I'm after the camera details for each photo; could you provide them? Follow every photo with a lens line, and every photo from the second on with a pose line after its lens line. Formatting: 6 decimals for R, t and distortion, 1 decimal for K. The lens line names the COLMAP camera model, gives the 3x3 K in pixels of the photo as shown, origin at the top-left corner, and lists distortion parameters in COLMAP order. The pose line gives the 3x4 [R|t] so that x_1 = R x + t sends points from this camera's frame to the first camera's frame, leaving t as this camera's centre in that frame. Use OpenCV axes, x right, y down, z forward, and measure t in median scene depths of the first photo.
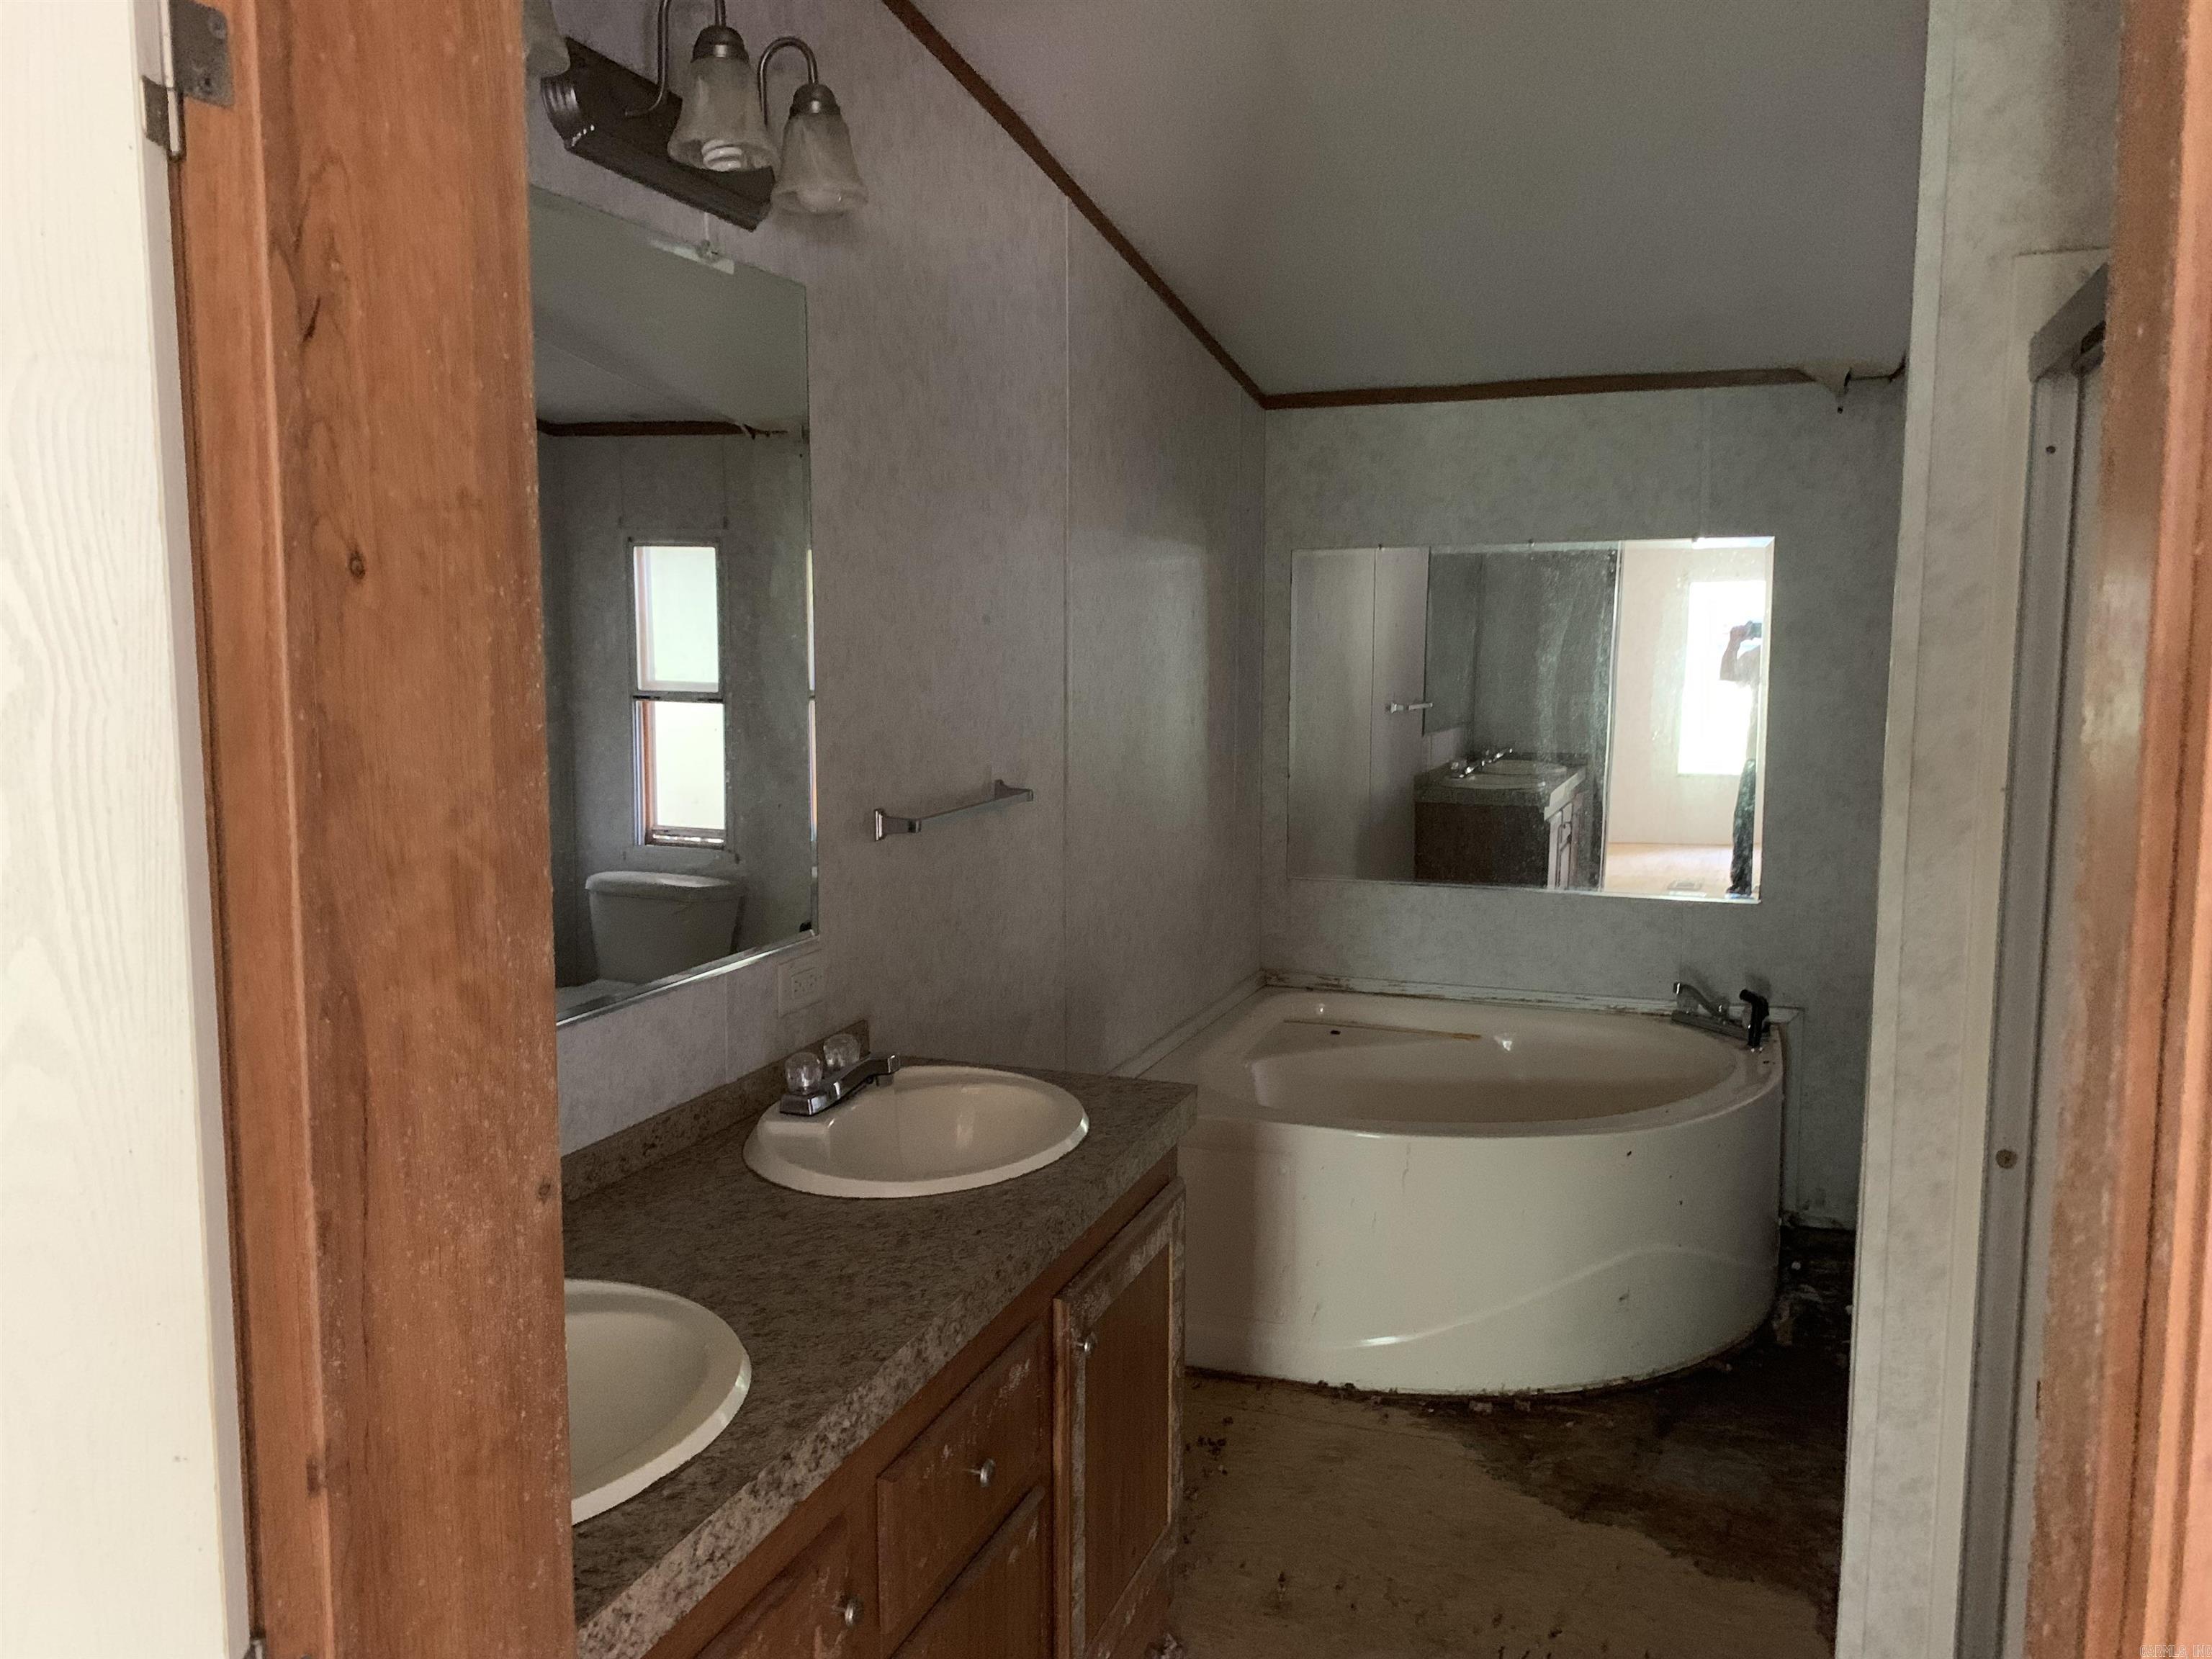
lens RADIAL K [[1673.7, 0, 1109.6], [0, 1673.7, 832.0], [0, 0, 1]] dist [0.040614, -0.050373]
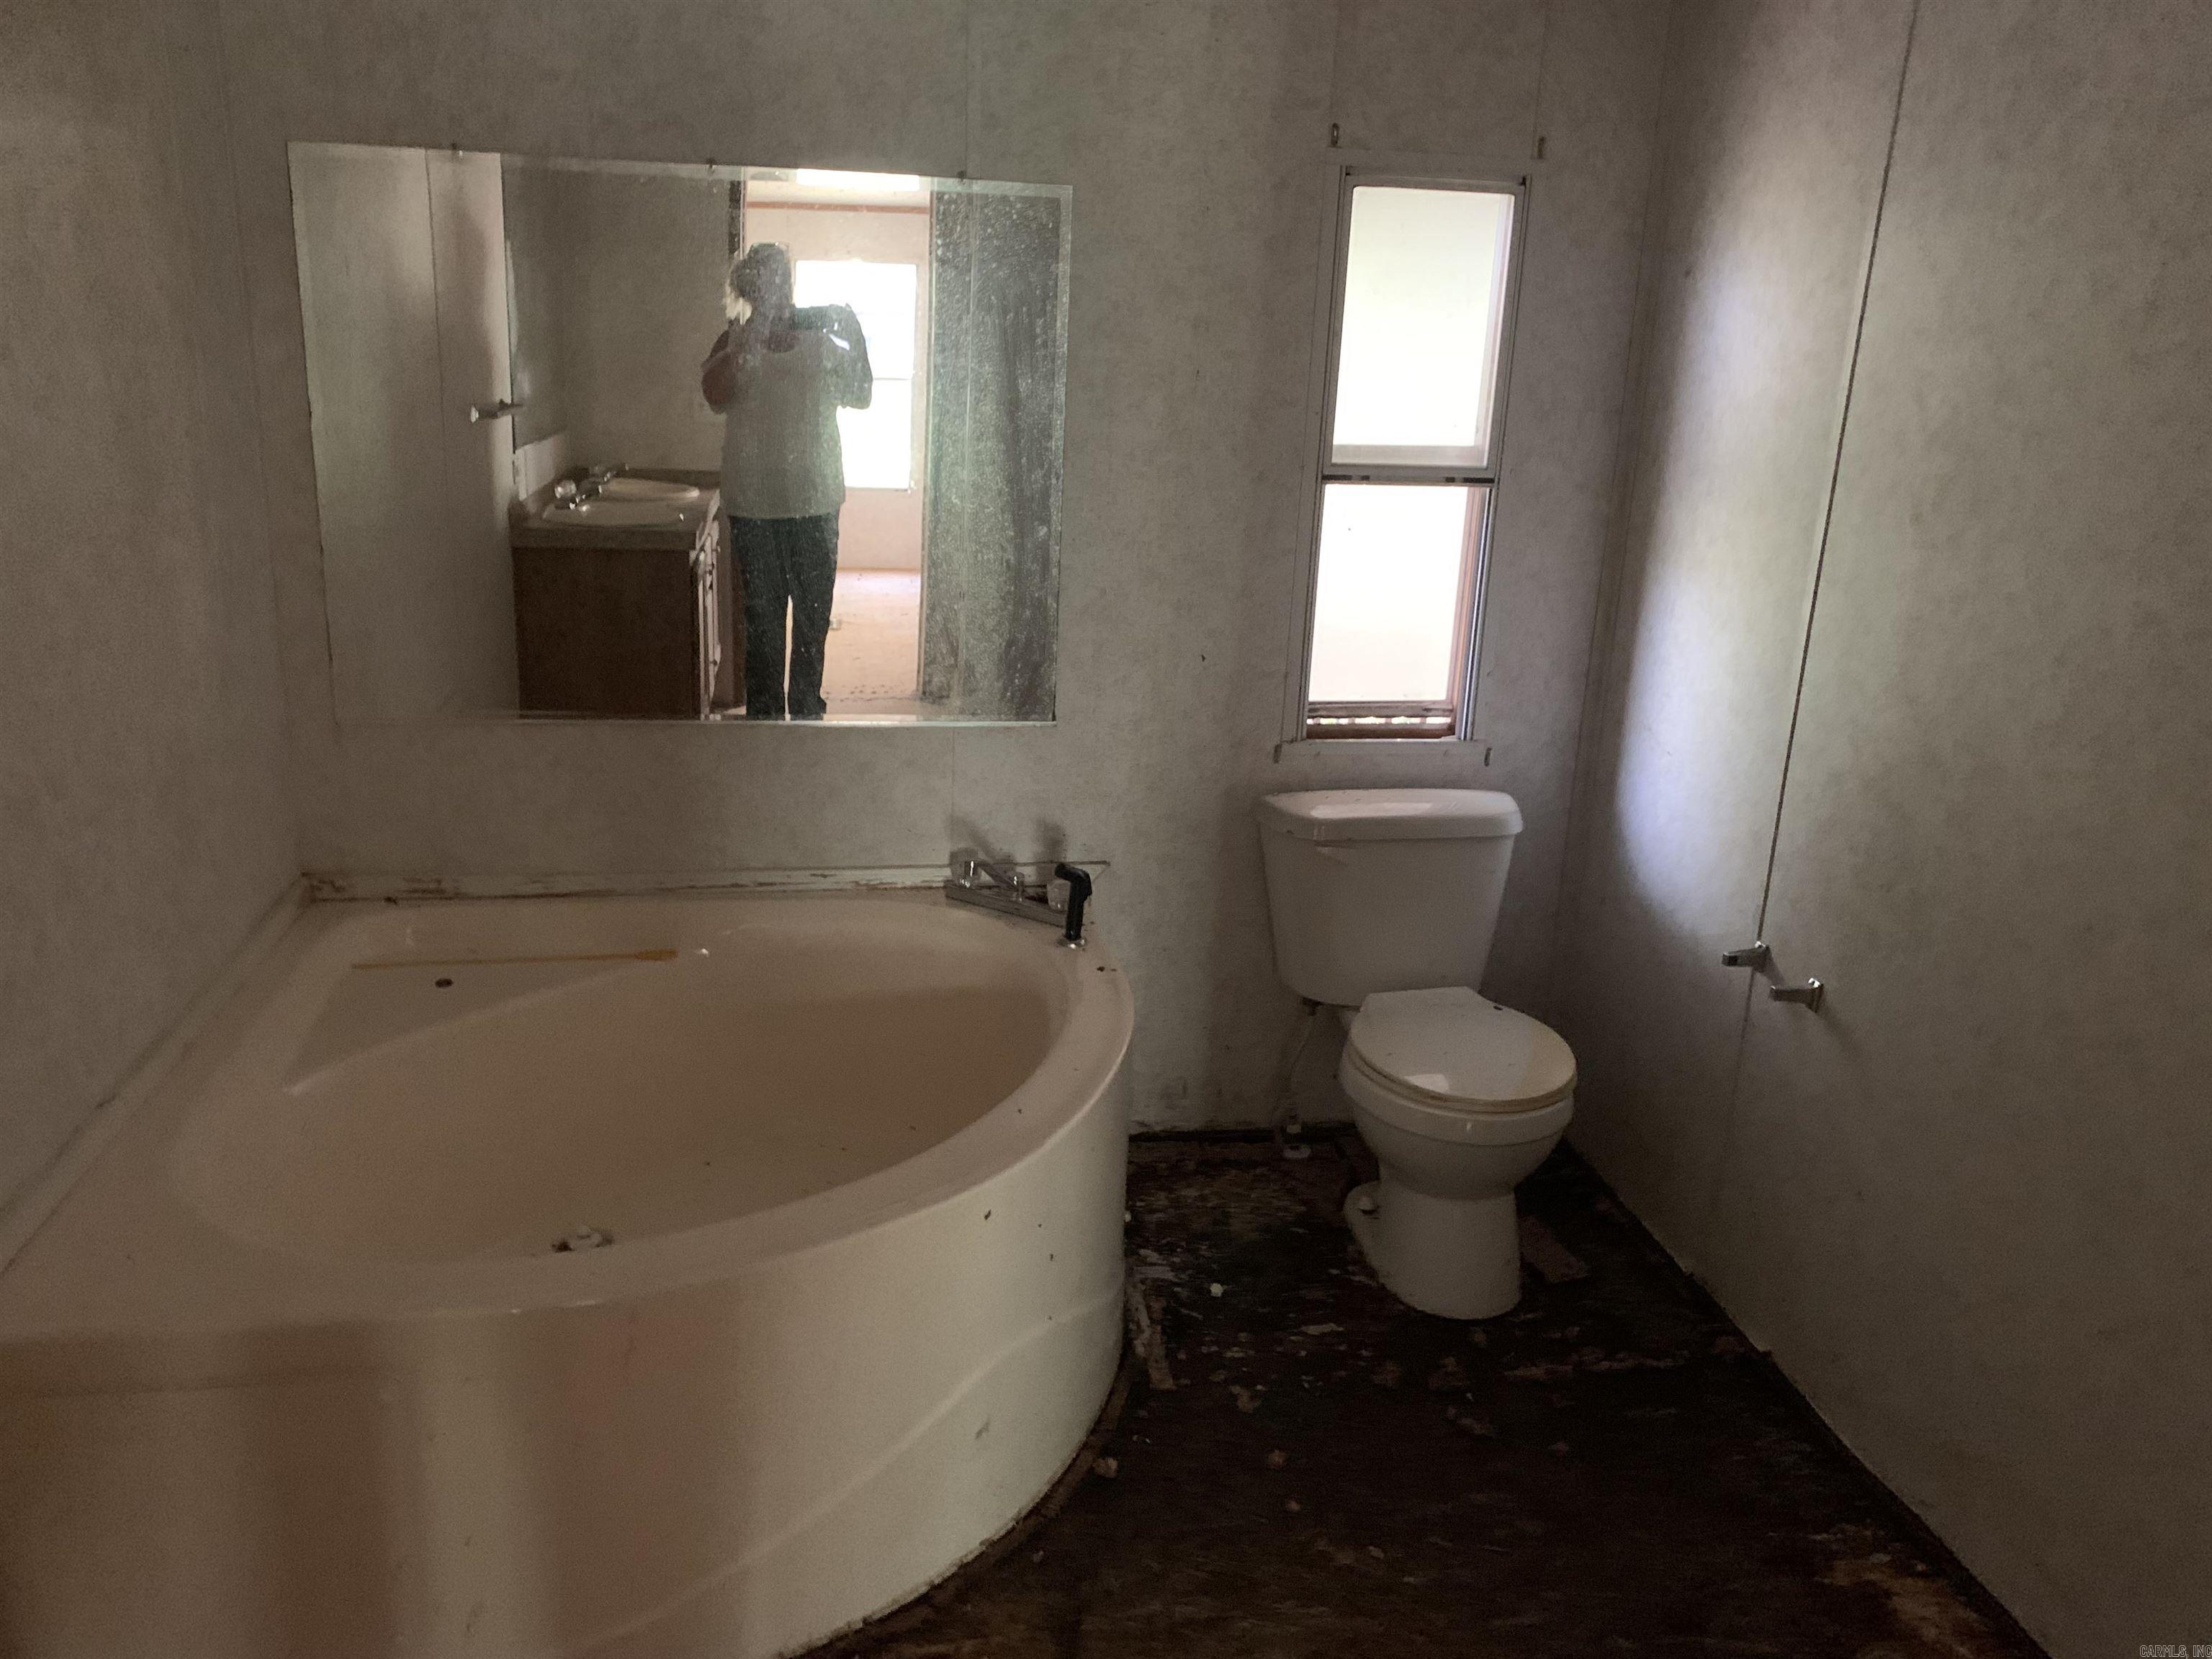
lens RADIAL K [[1673.7, 0, 1095.2], [0, 1673.7, 825.6], [0, 0, 1]] dist [0.040614, -0.050373]
pose [[0.862621, -0.102240, 0.495411, 0.047181], [0.011484, 0.983067, 0.182884, -0.051961], [-0.505721, -0.152070, 0.849189, 0.421383]]
